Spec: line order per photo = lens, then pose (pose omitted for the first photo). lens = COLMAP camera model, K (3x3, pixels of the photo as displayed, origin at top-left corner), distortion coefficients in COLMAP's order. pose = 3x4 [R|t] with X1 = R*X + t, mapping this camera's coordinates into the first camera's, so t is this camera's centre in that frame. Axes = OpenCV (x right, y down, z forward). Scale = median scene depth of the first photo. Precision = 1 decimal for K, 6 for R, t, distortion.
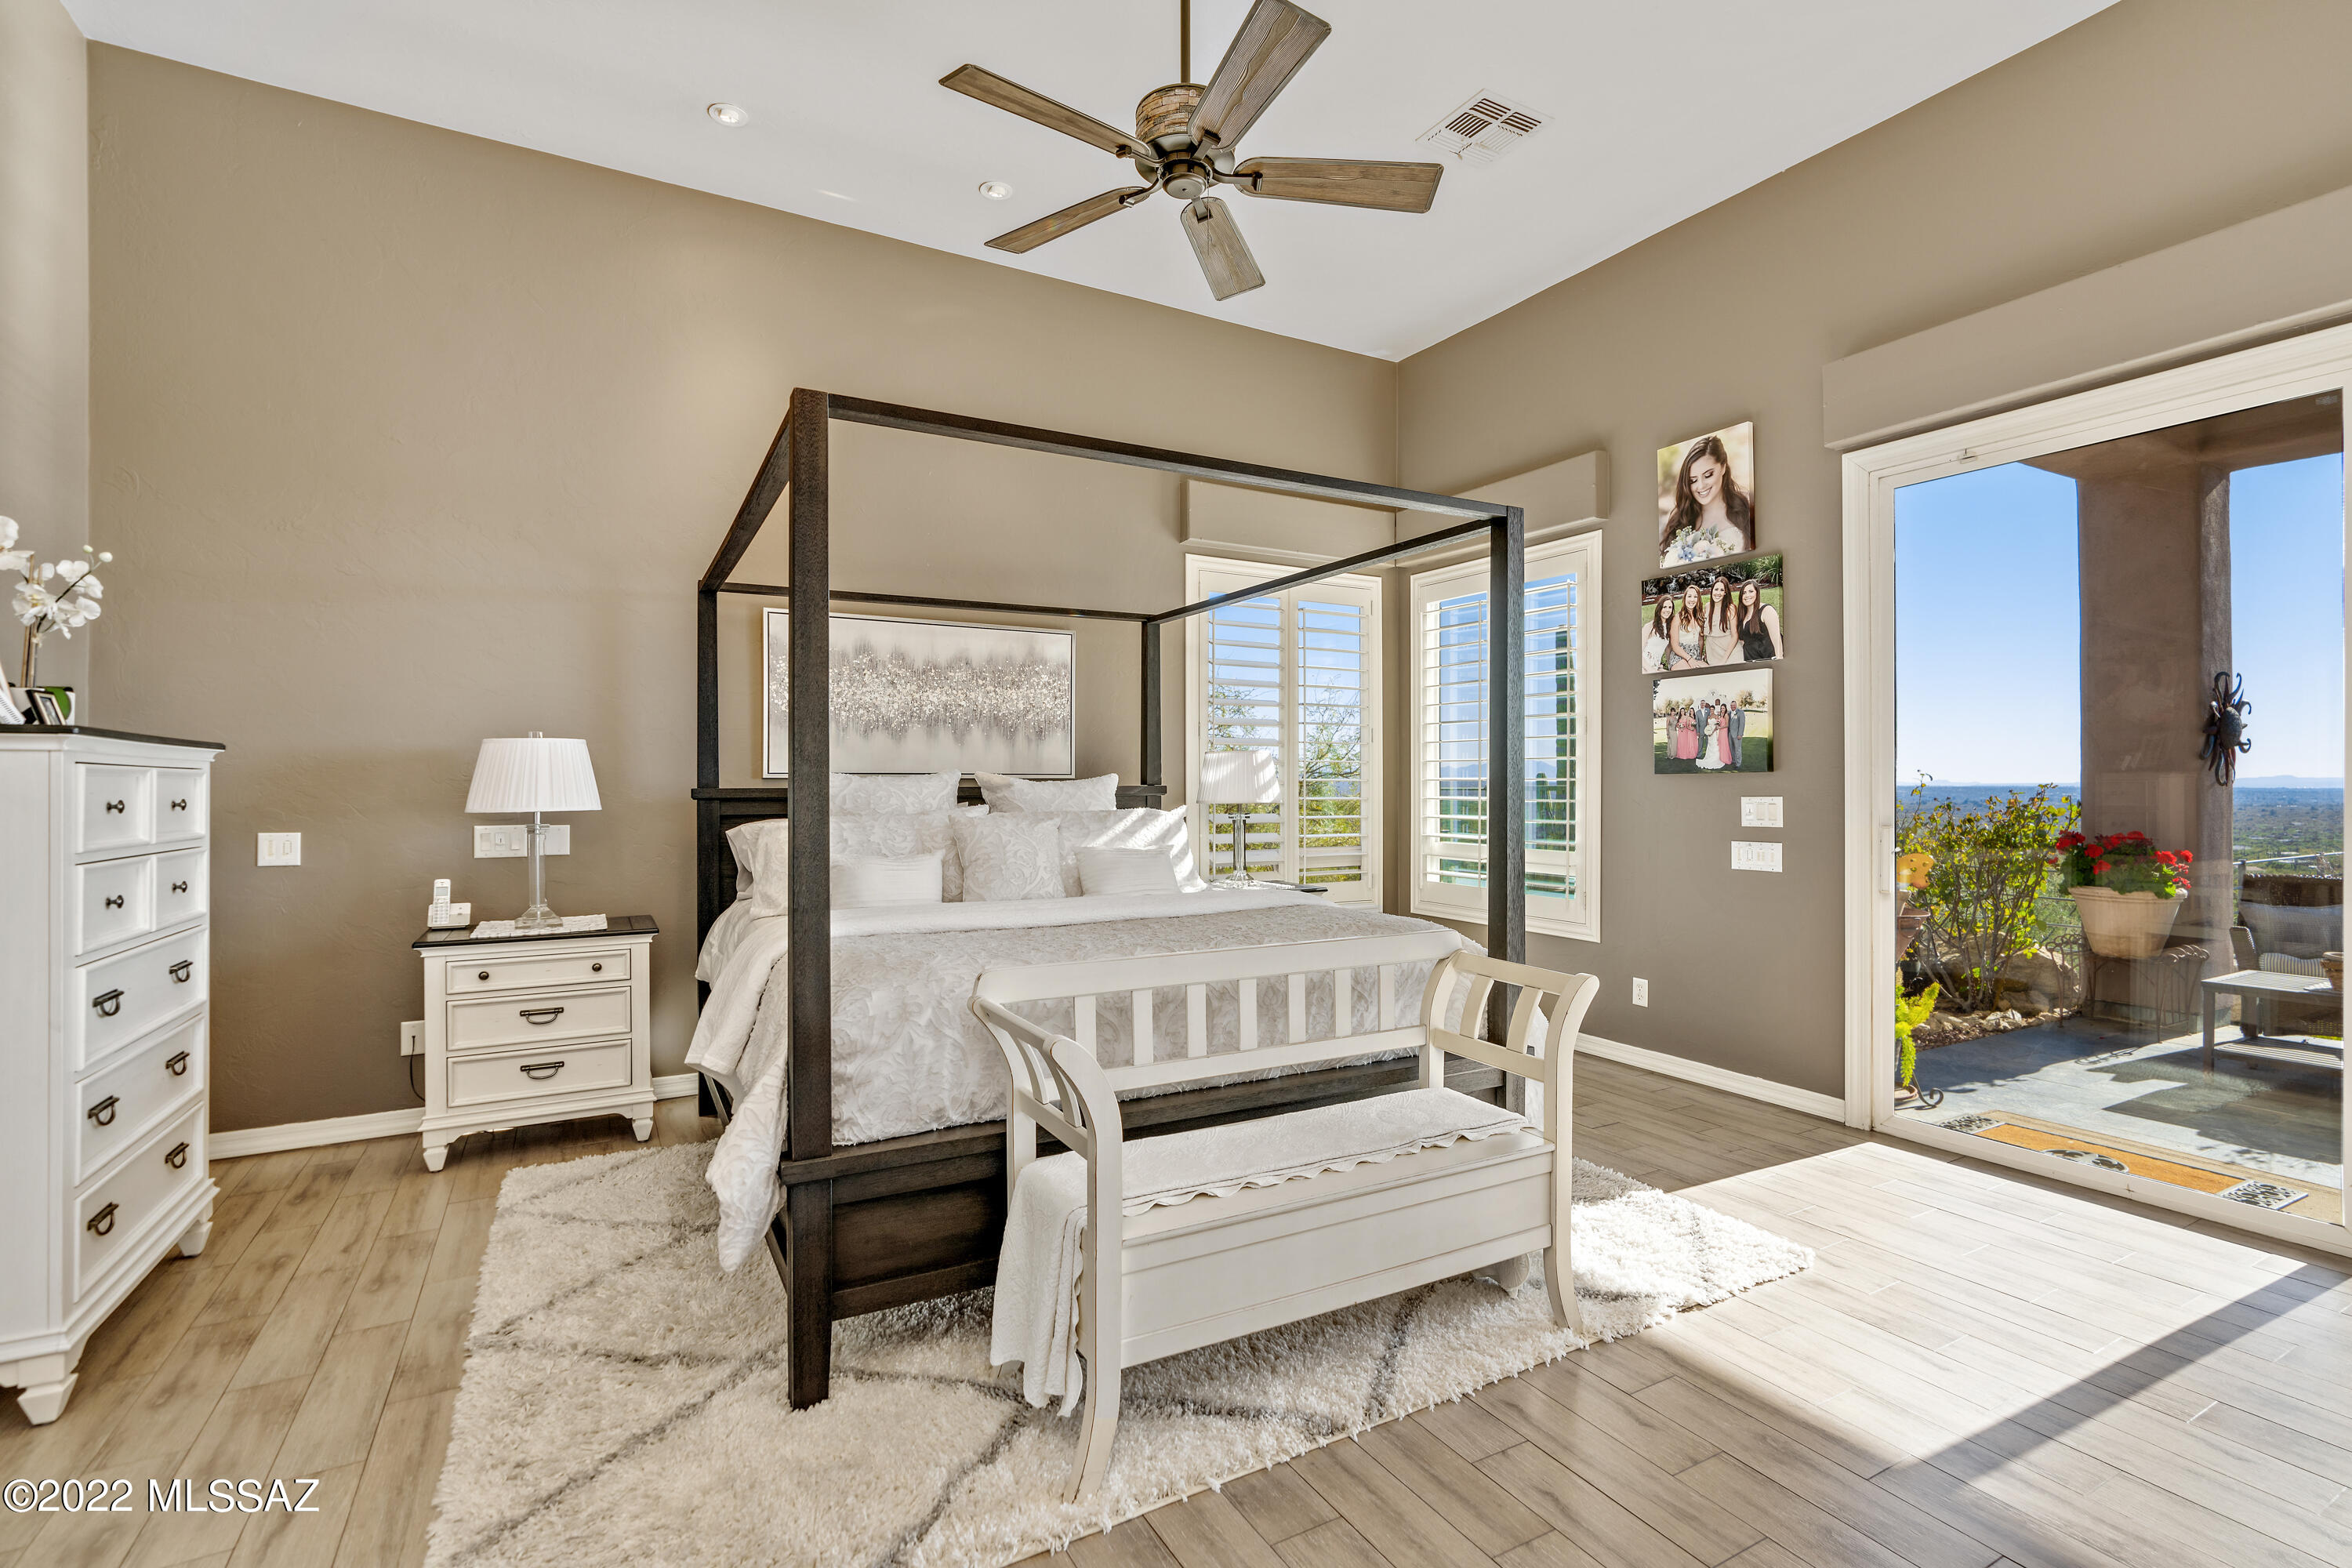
lens RADIAL K [[1073.4, 0, 1176.0], [0, 1073.4, 784.0], [0, 0, 1]] dist [-0.007164, -0.000099]
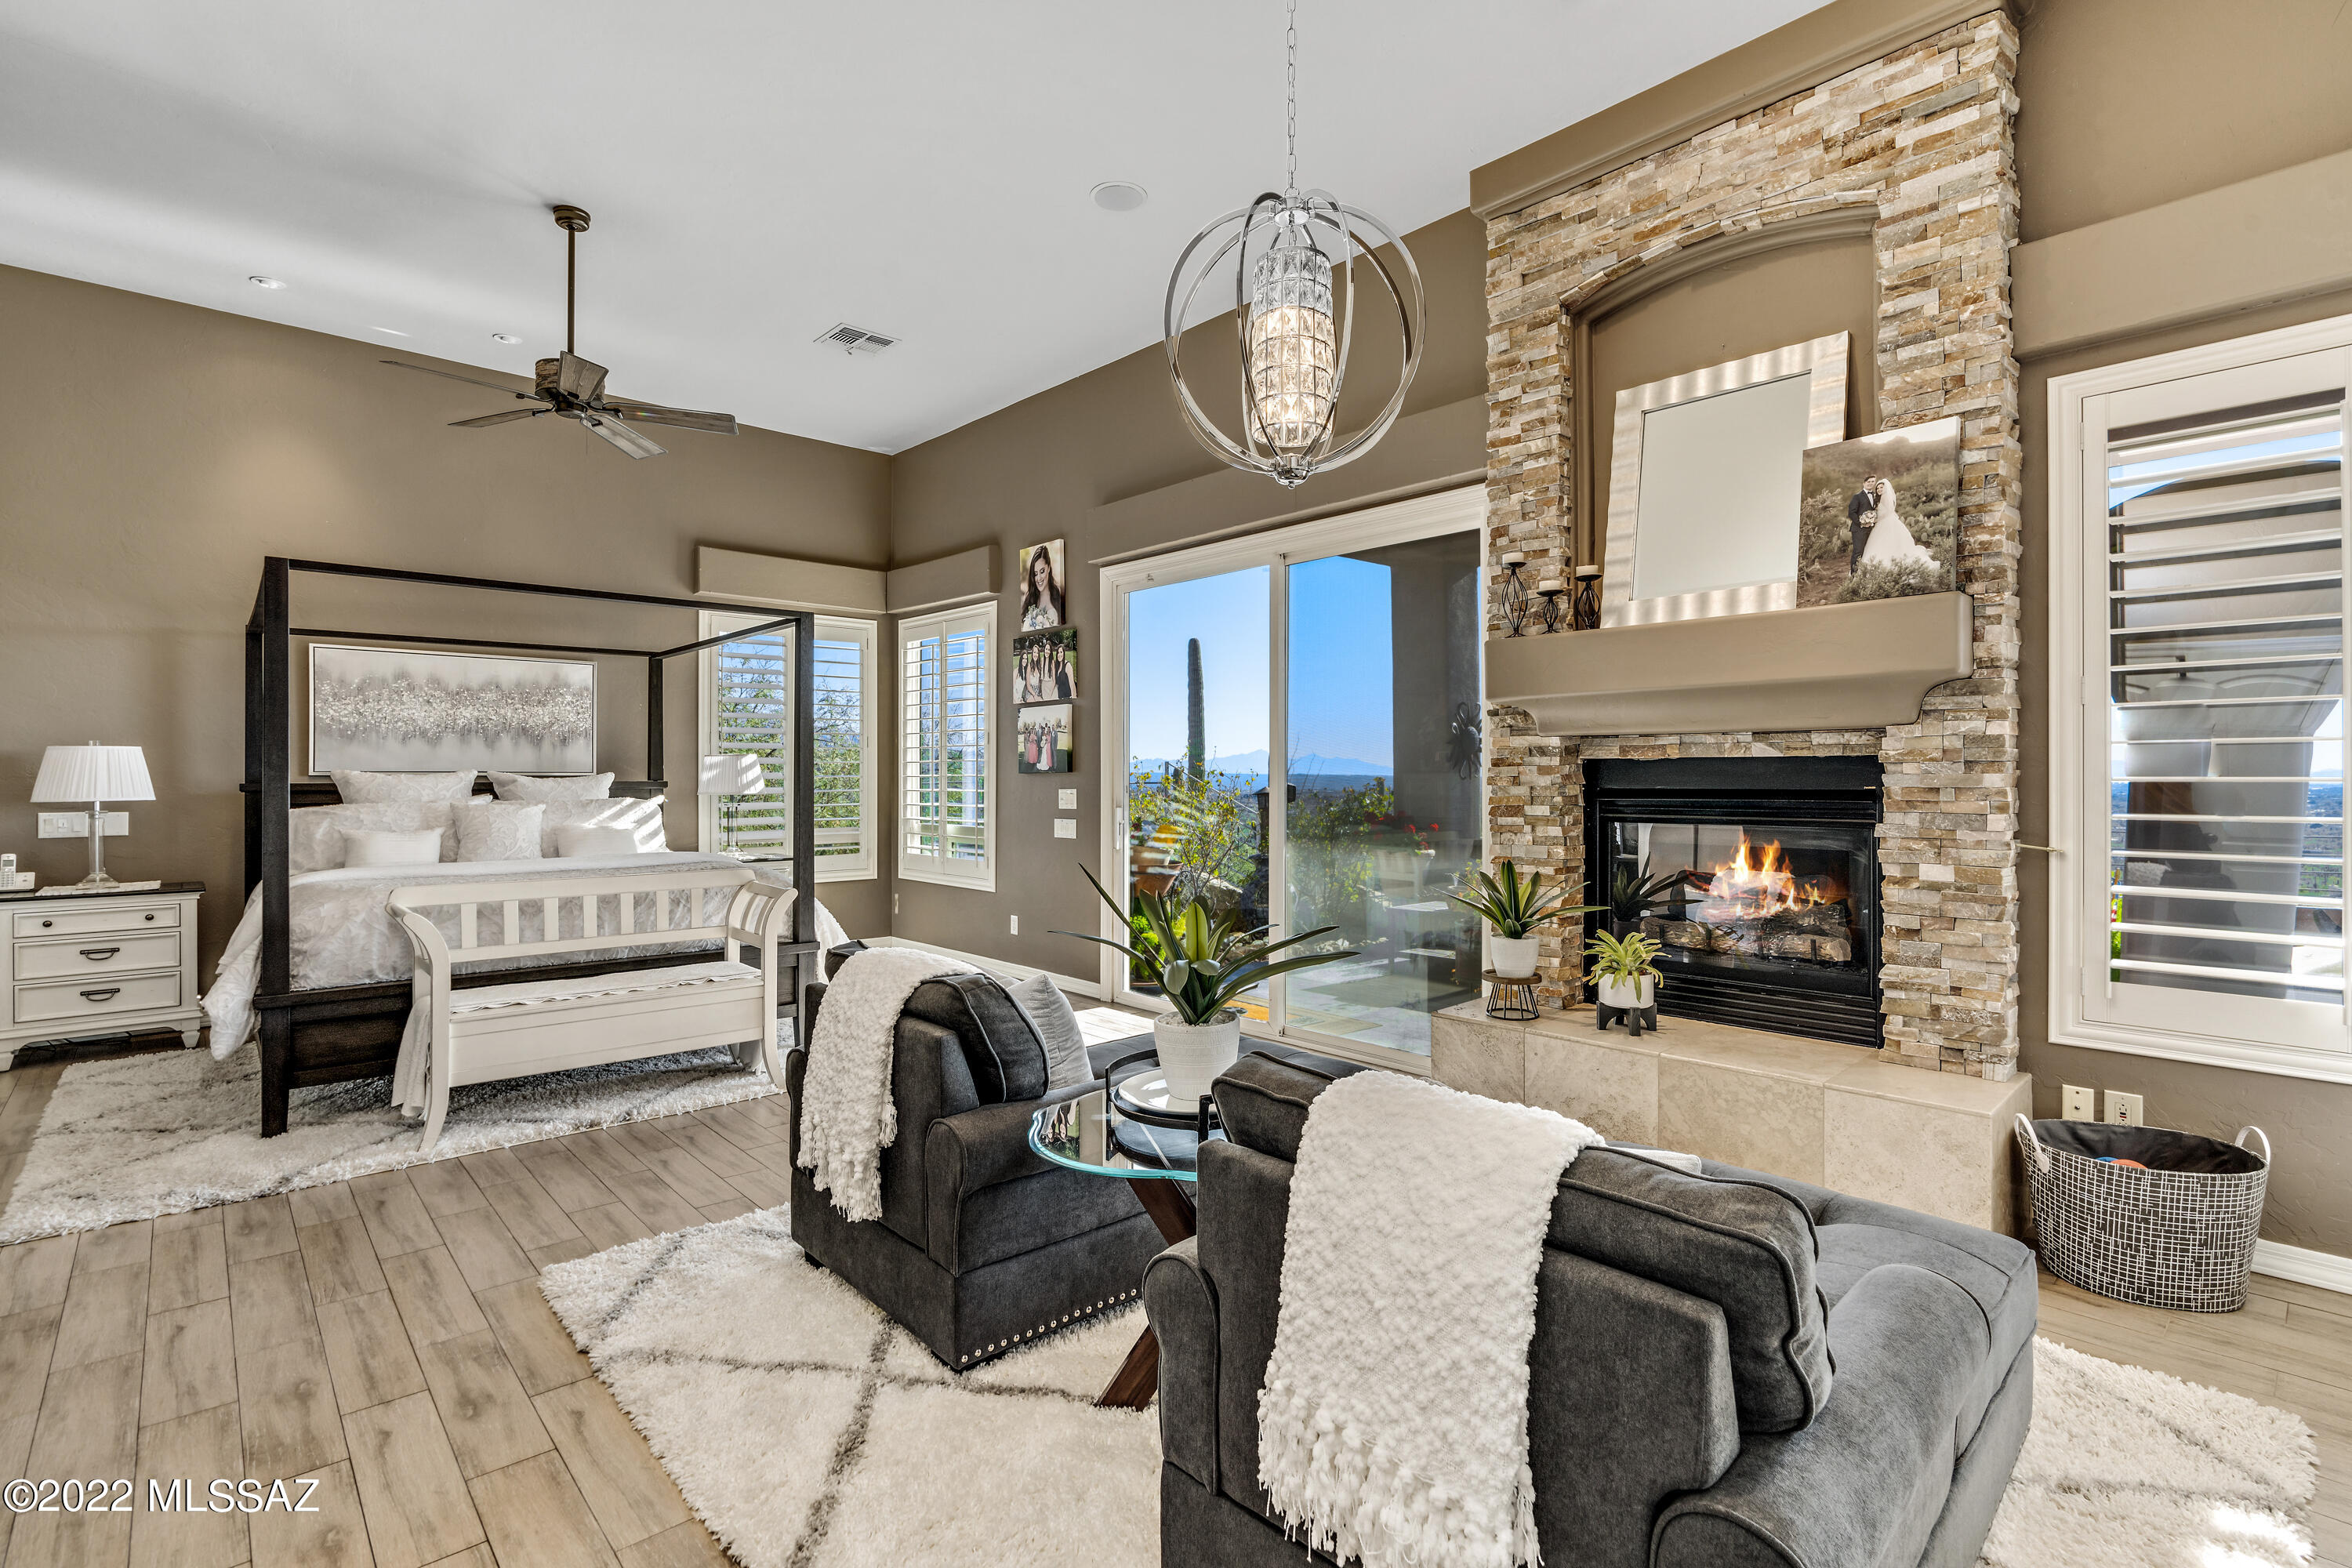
lens RADIAL K [[1102.5, 0, 1169.4], [0, 1102.5, 775.7], [0, 0, 1]] dist [-0.000615, 0.001090]
pose [[0.974998, 0.001301, 0.222212, 0.340426], [-0.001063, 0.999999, -0.001191, -0.004908], [-0.222213, 0.000925, 0.974998, -0.539886]]
